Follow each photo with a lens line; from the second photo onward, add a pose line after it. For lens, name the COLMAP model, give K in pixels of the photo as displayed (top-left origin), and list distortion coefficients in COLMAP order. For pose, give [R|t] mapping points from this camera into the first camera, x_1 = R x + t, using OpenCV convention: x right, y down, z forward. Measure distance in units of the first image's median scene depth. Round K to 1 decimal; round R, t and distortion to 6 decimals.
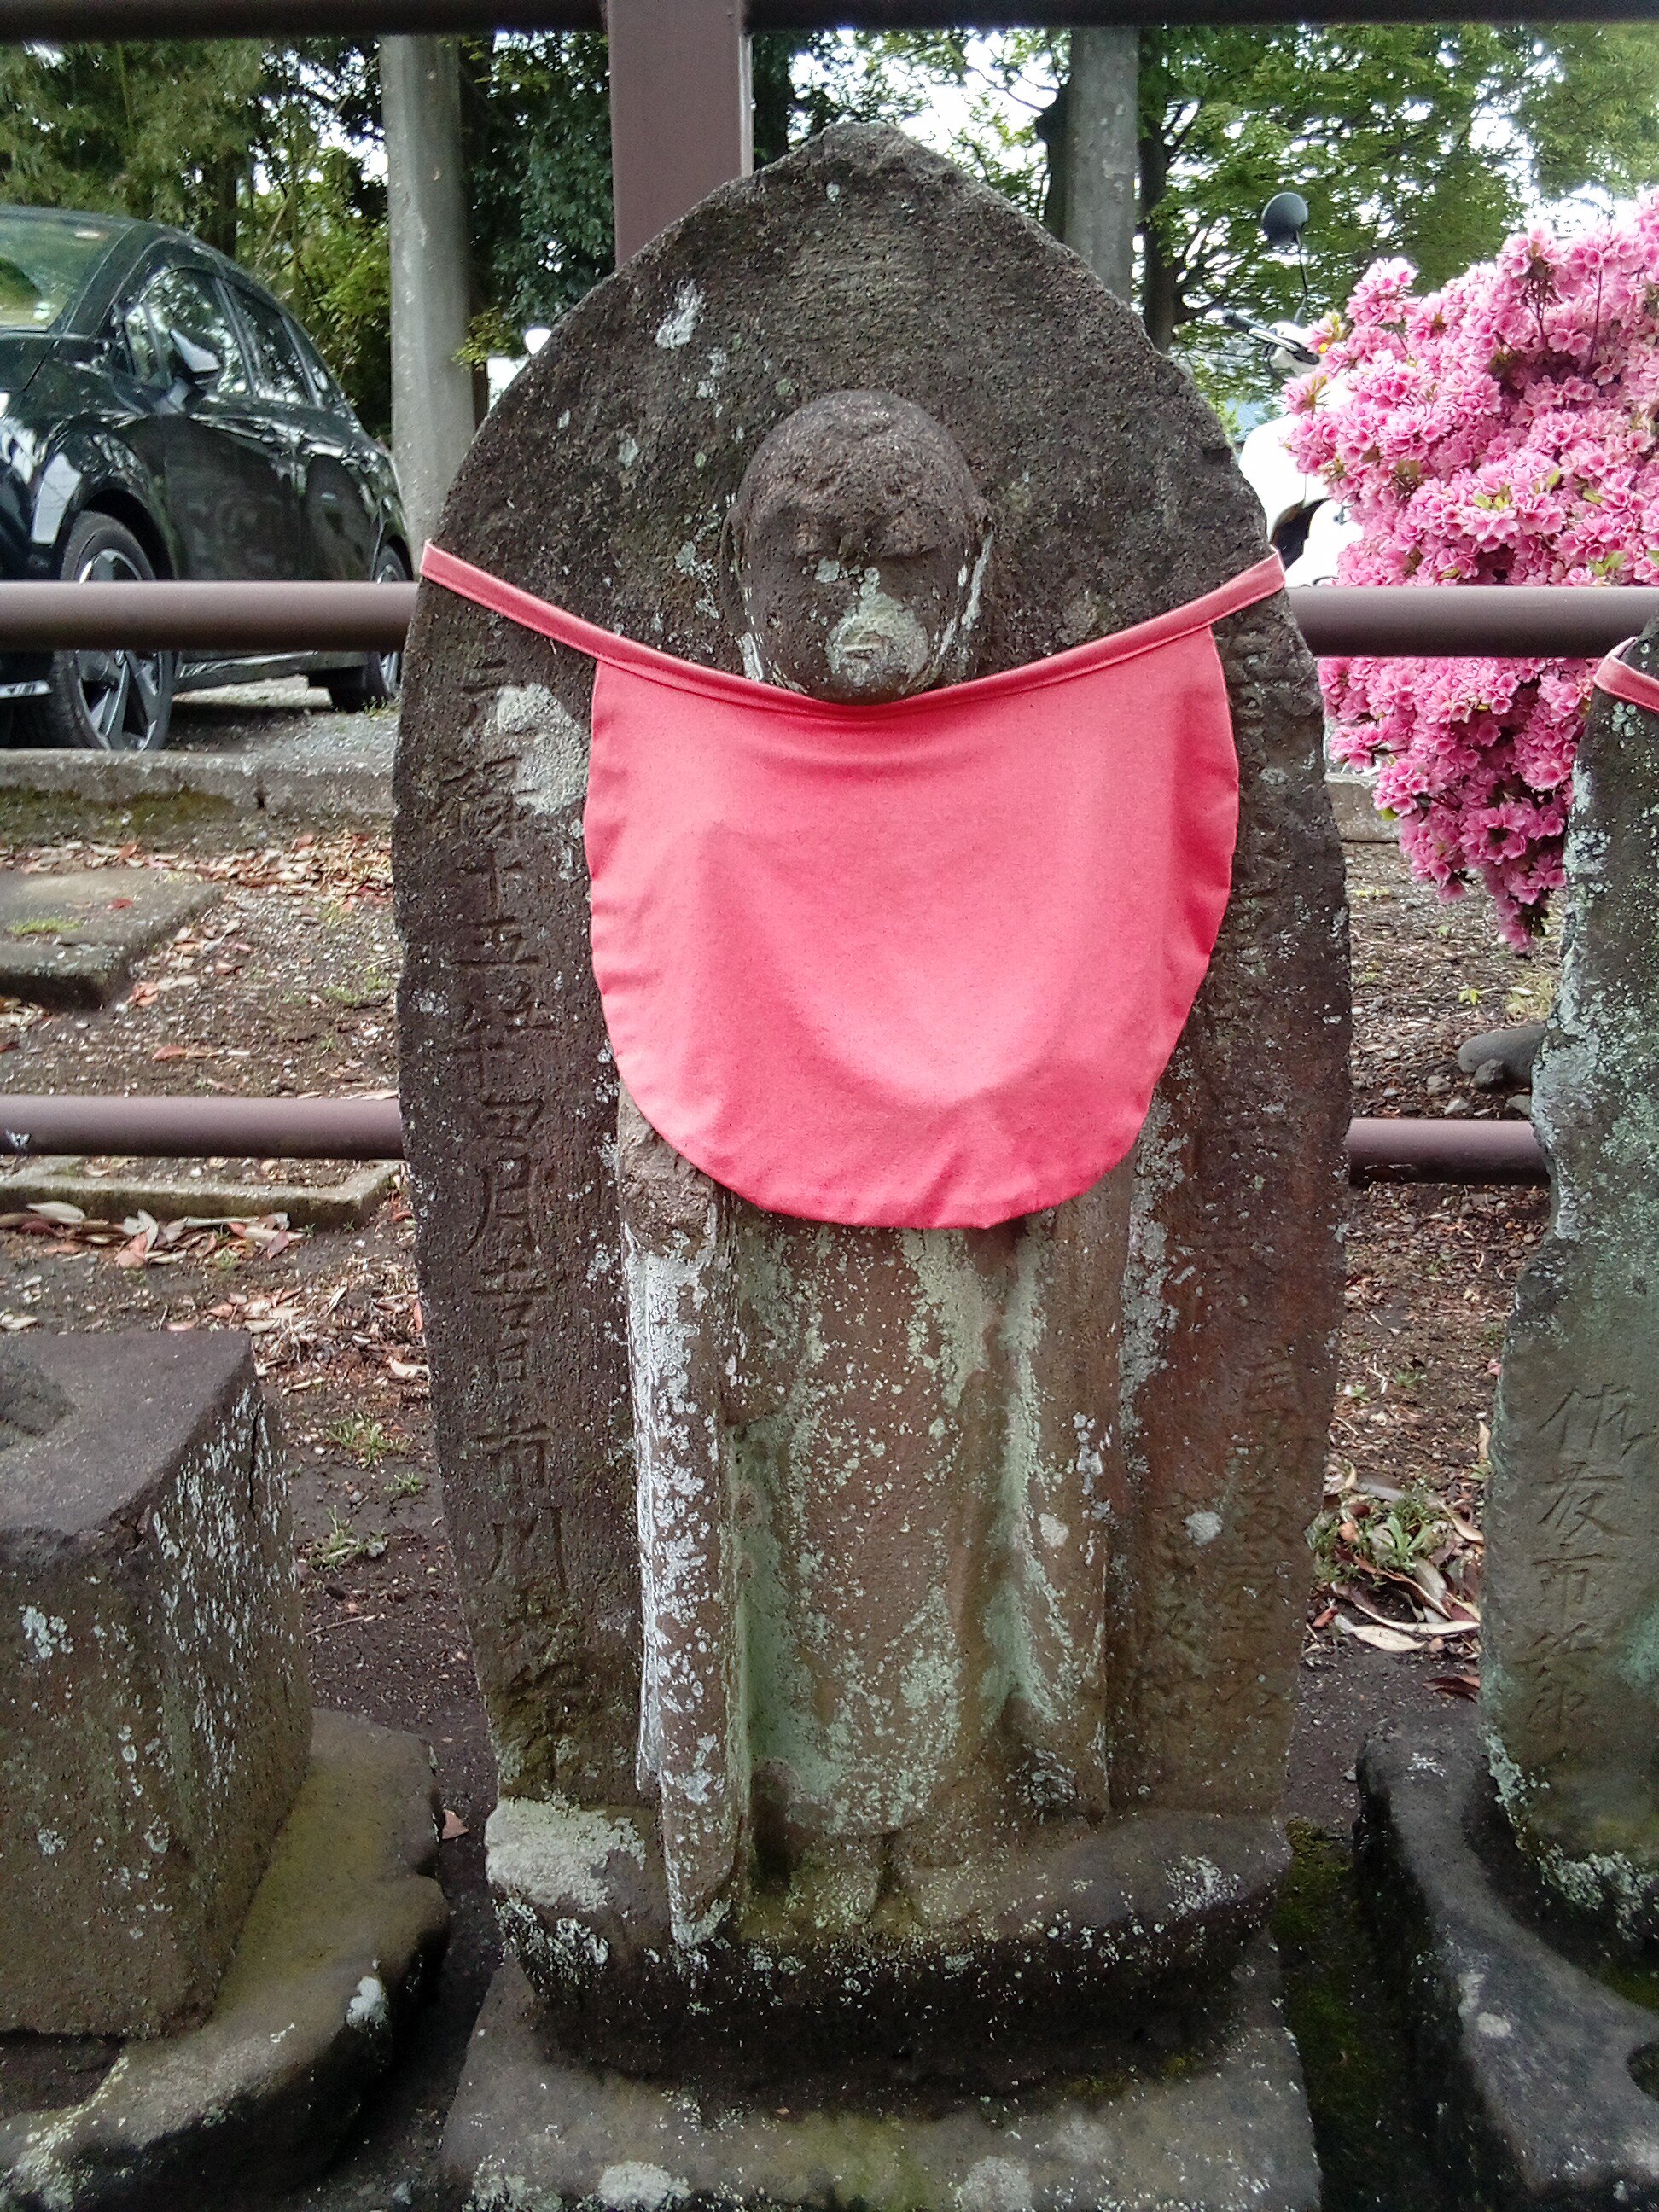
lens RADIAL K [[1839.4, 0, 831.2], [0, 1839.4, 1112.4], [0, 0, 1]] dist [0.088299, -0.165236]
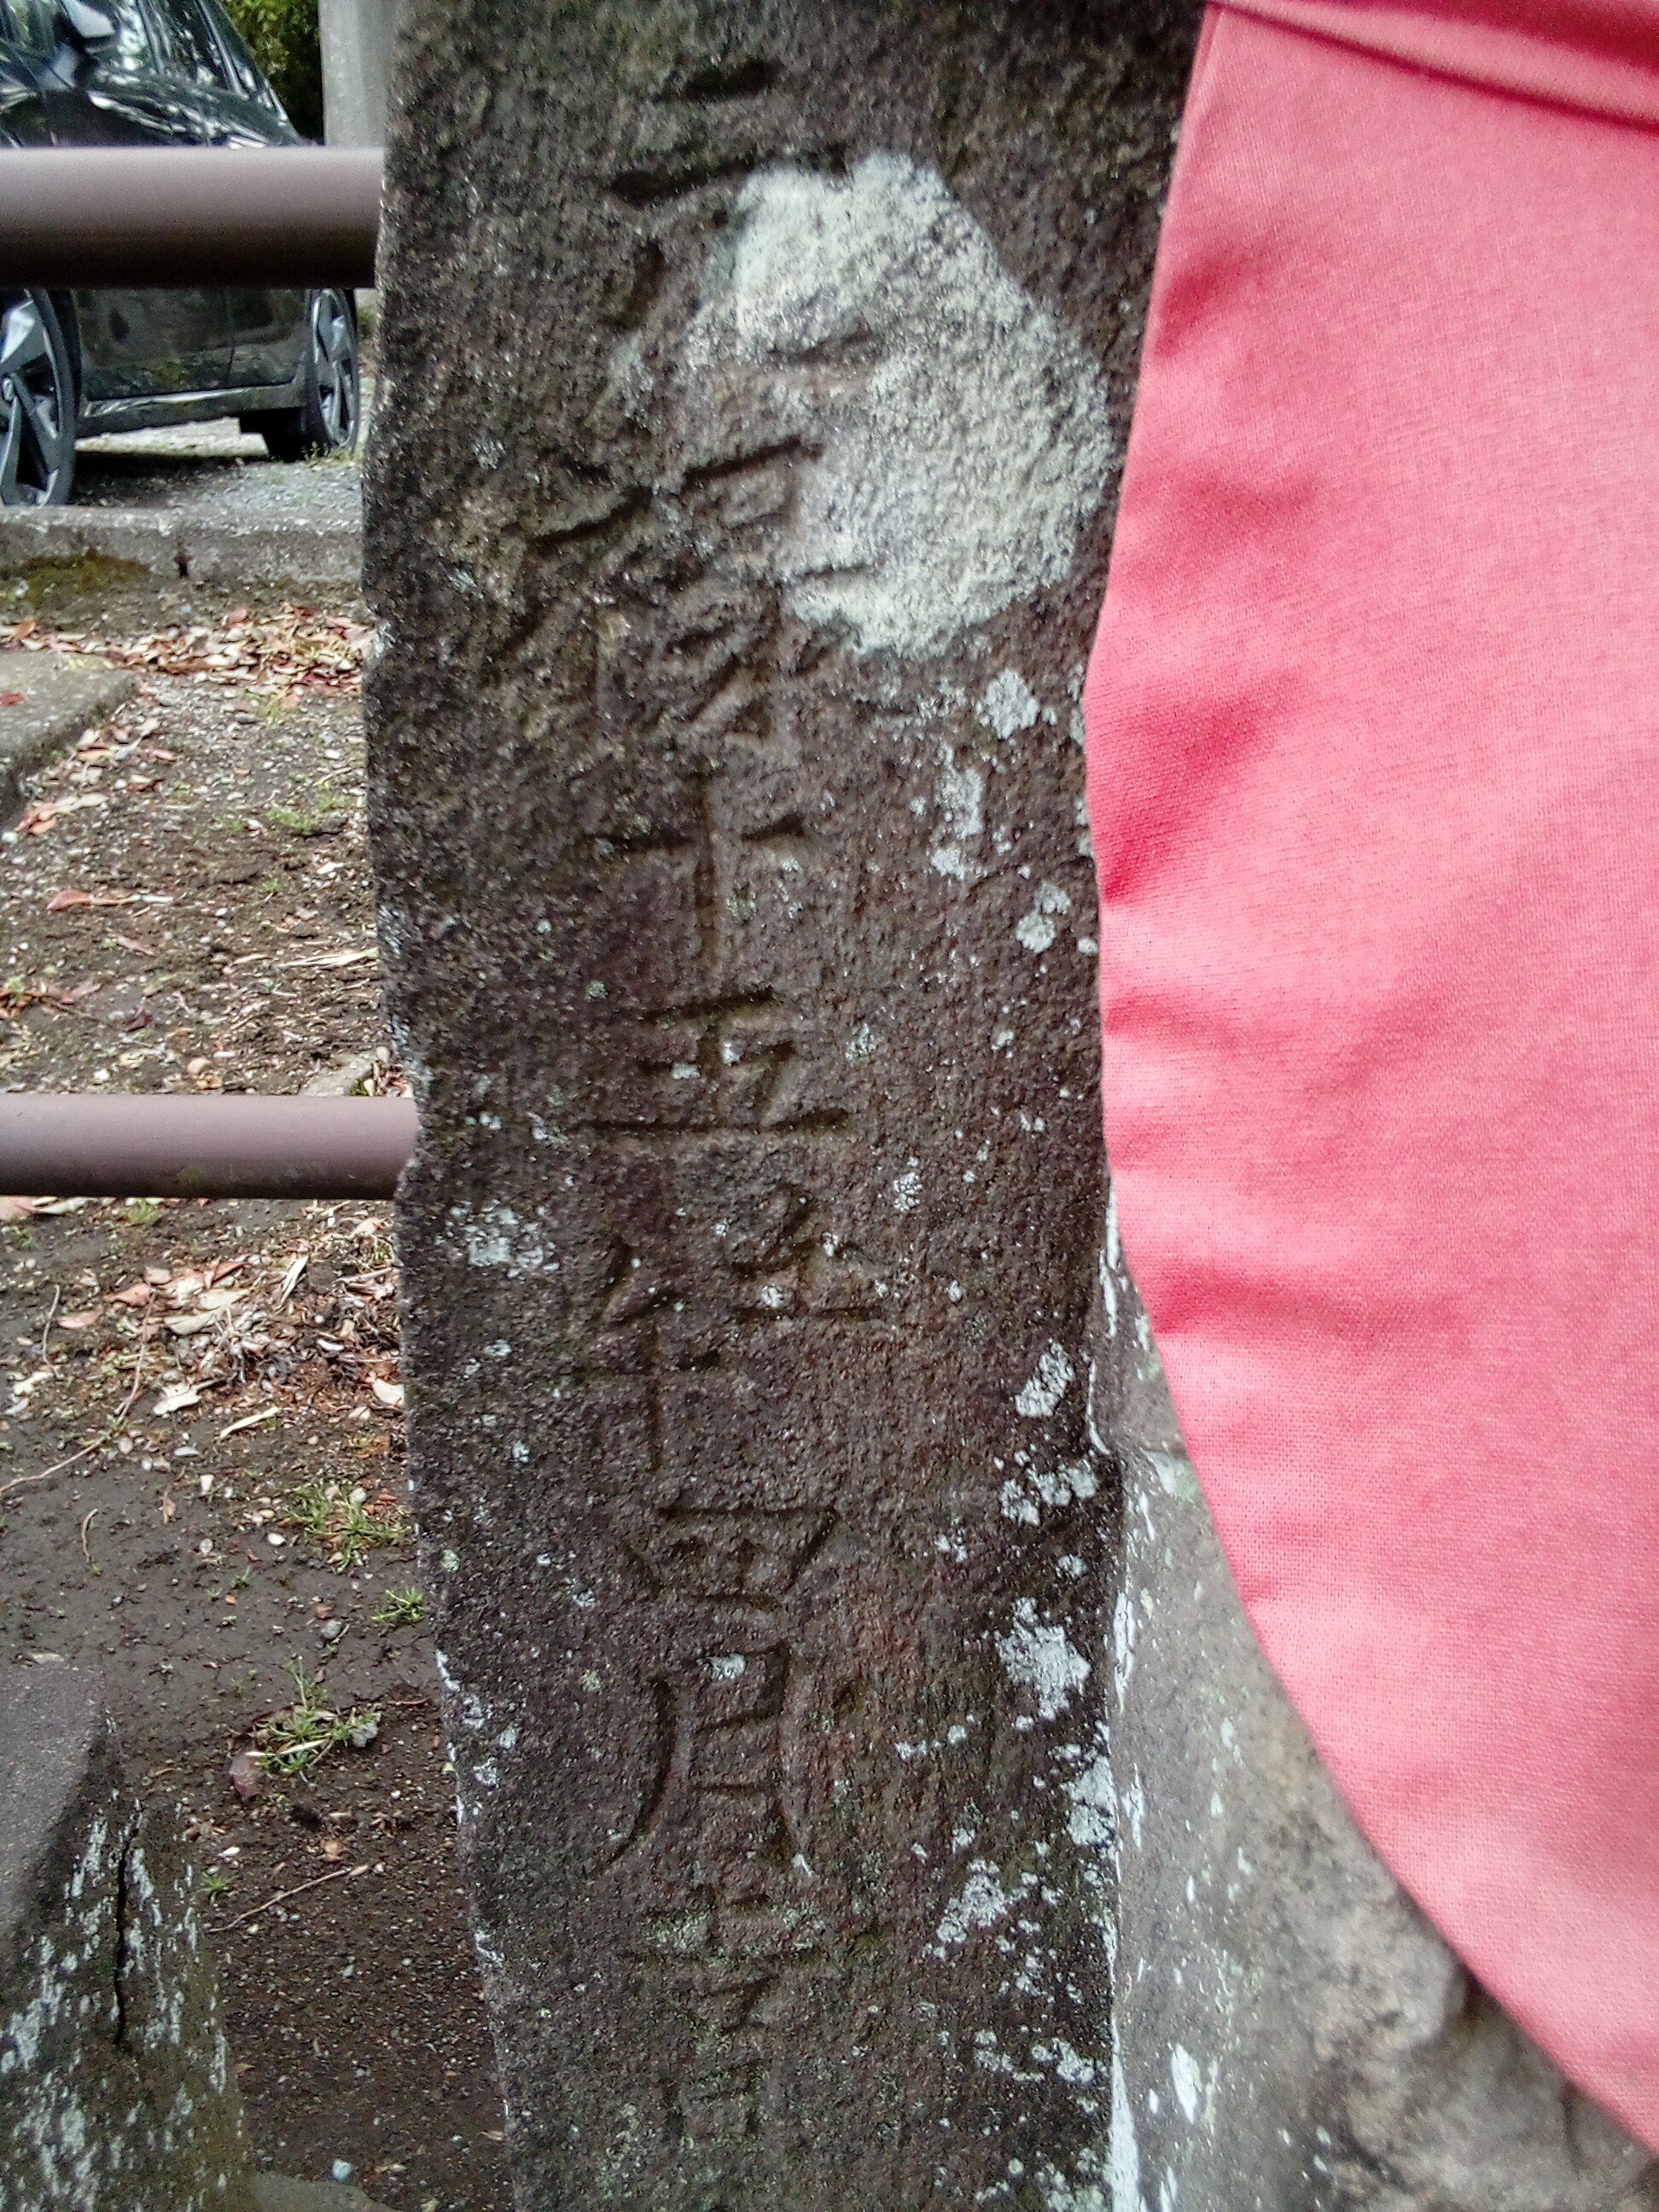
lens RADIAL K [[1839.4, 0, 831.2], [0, 1839.4, 1112.4], [0, 0, 1]] dist [0.088299, -0.165236]
pose [[0.999815, -0.008191, 0.017406, -0.051282], [0.006024, 0.992620, 0.121114, -0.037653], [-0.018270, -0.120987, 0.992486, 0.211794]]
